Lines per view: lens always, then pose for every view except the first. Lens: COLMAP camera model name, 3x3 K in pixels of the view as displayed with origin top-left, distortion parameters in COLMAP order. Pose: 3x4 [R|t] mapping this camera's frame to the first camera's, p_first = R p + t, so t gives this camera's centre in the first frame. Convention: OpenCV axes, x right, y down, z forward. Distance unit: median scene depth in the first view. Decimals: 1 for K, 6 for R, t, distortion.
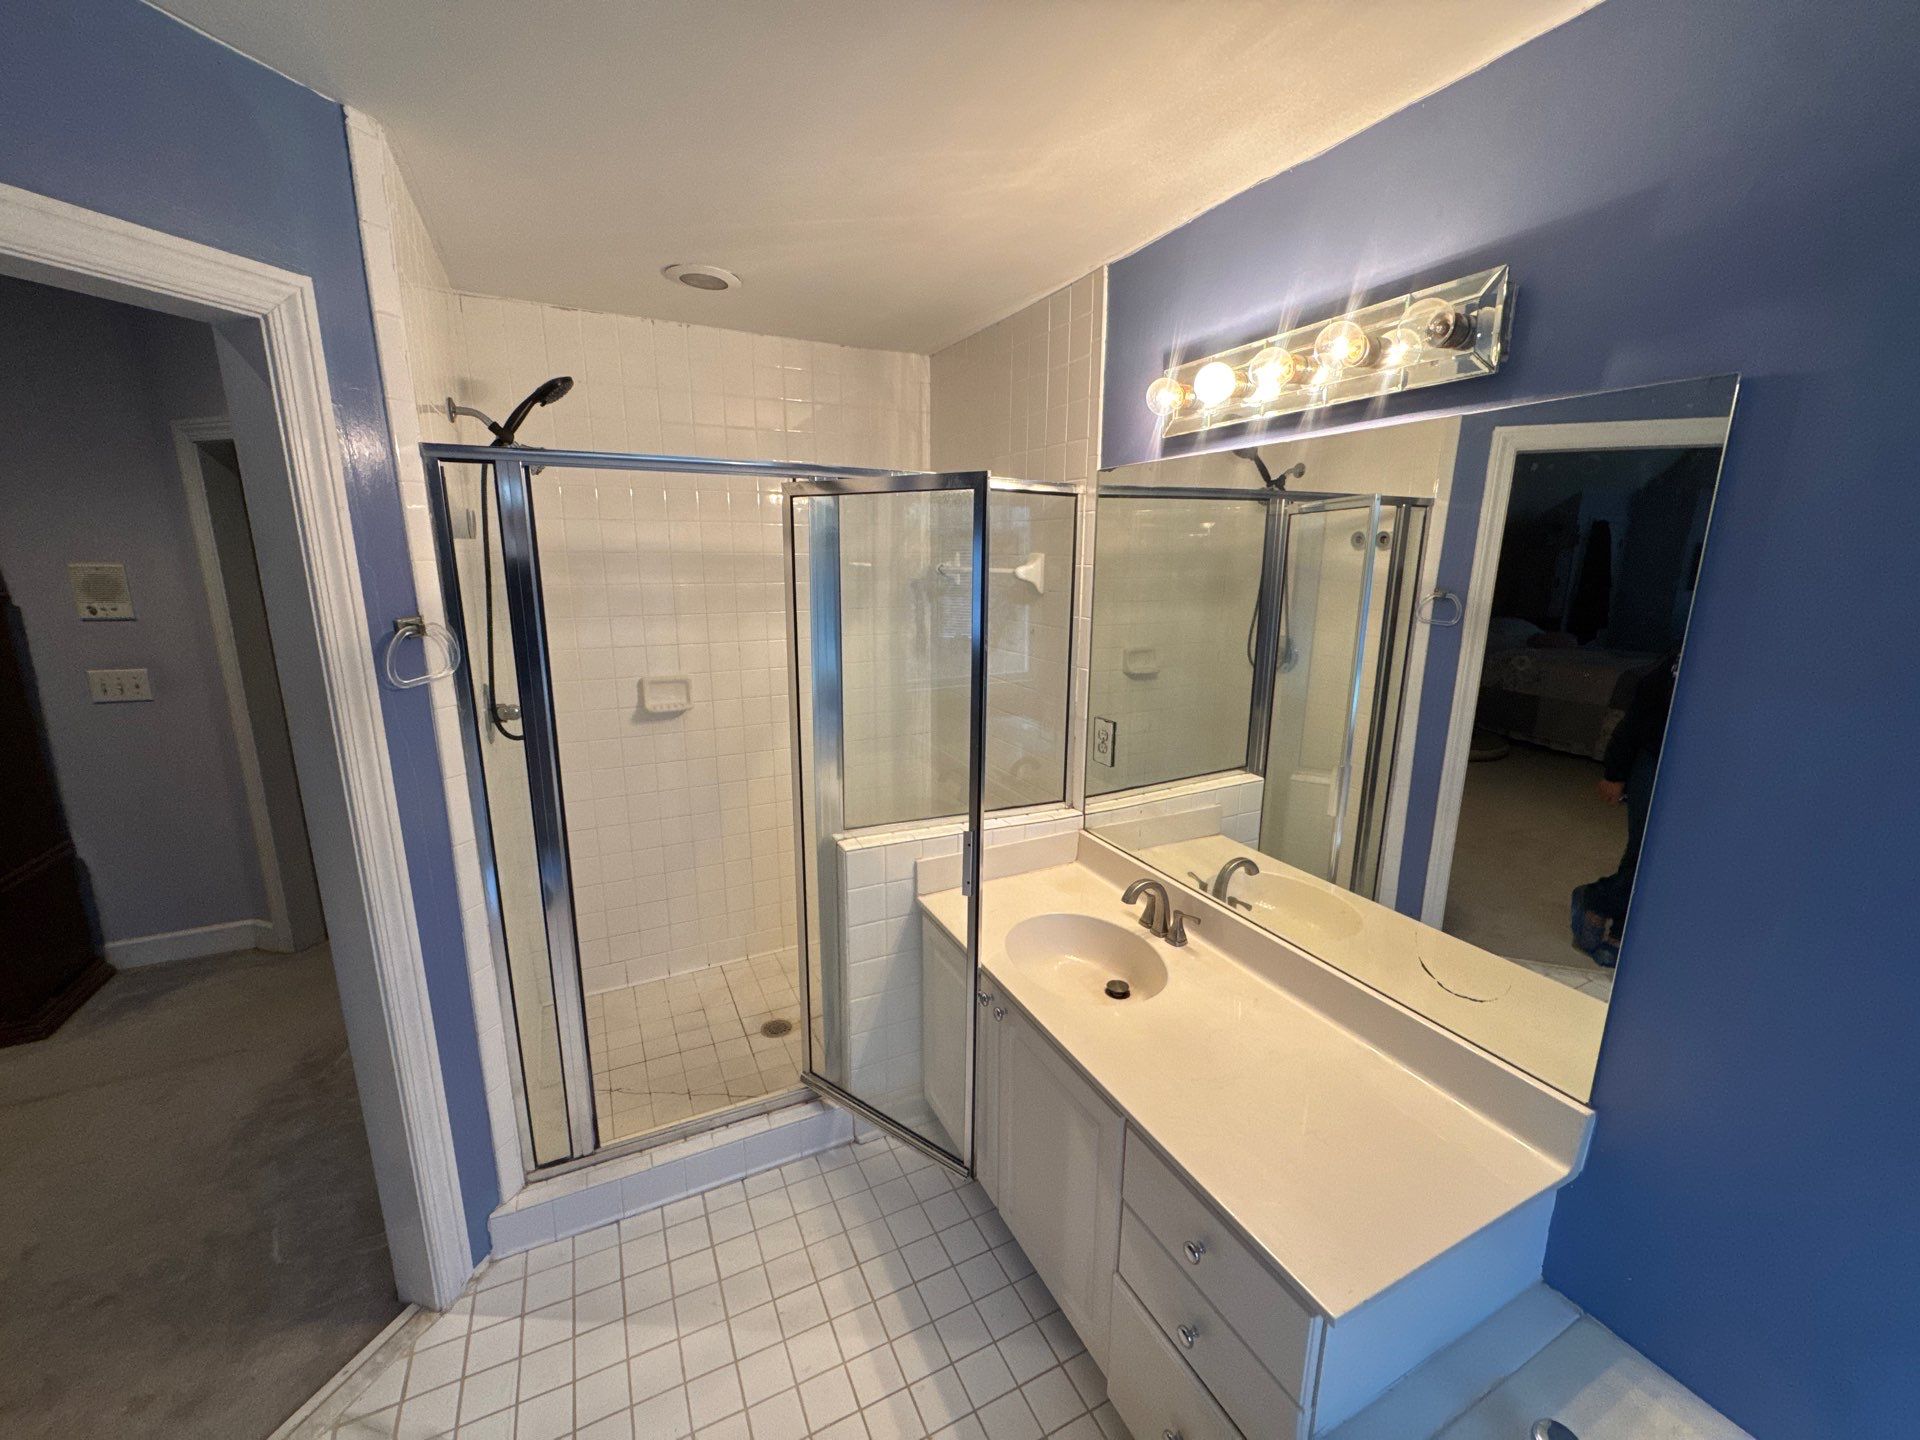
lens RADIAL K [[760.0, 0, 959.2], [0, 760.0, 720.5], [0, 0, 1]] dist [-0.007441, 0.001124]
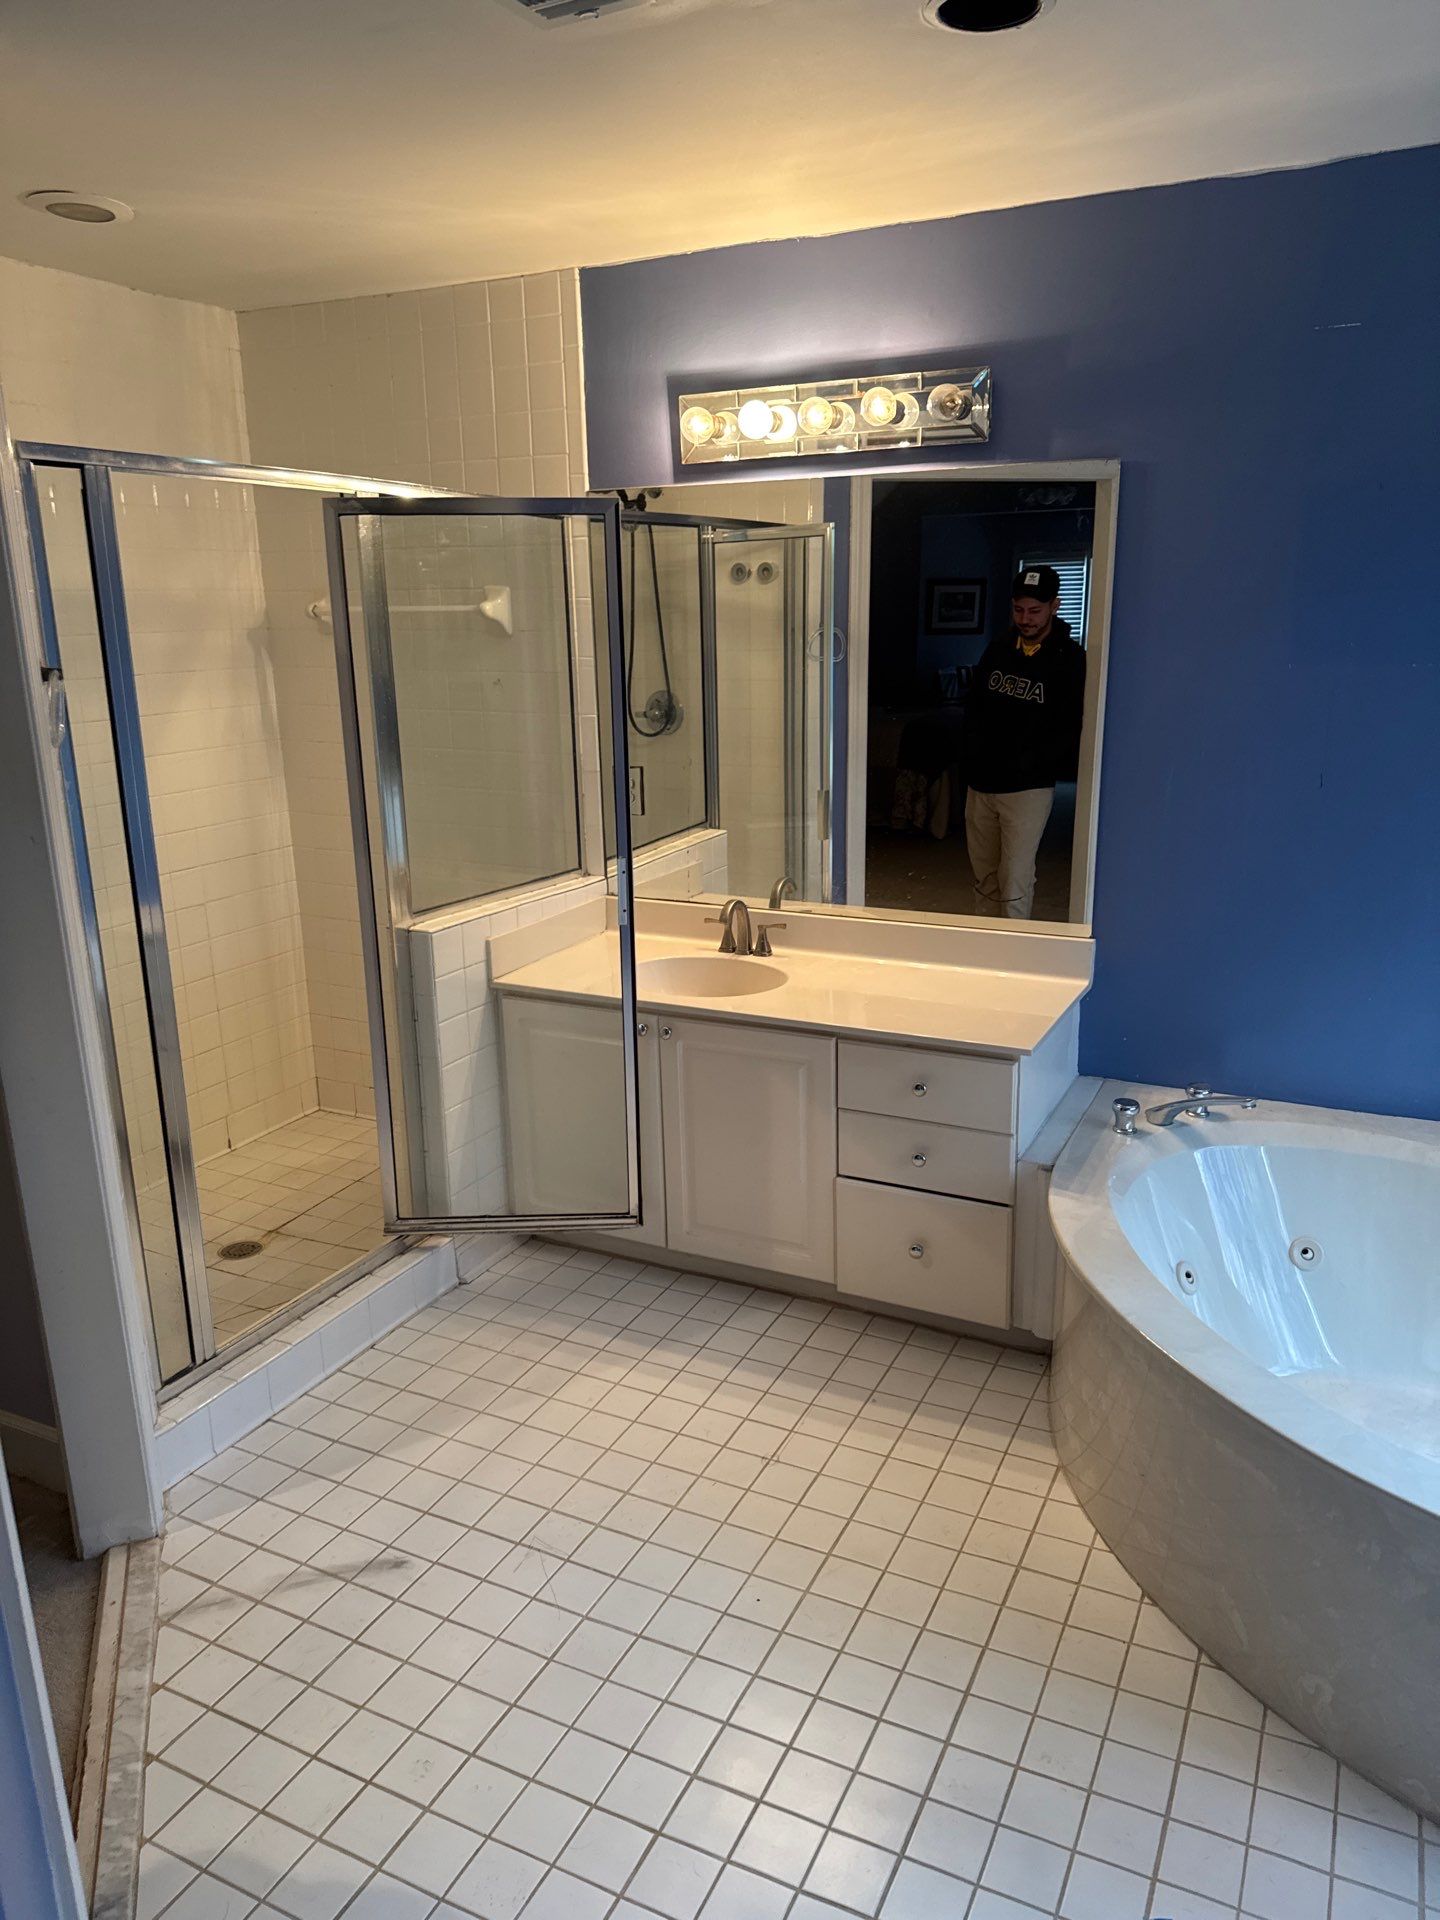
lens RADIAL K [[1334.5, 0, 732.2], [0, 1334.5, 967.1], [0, 0, 1]] dist [0.041691, -0.031797]
pose [[0.793819, -0.176218, 0.582065, -0.739727], [0.150829, 0.984244, 0.092276, 0.116560], [-0.589154, 0.014542, 0.807890, -0.420241]]
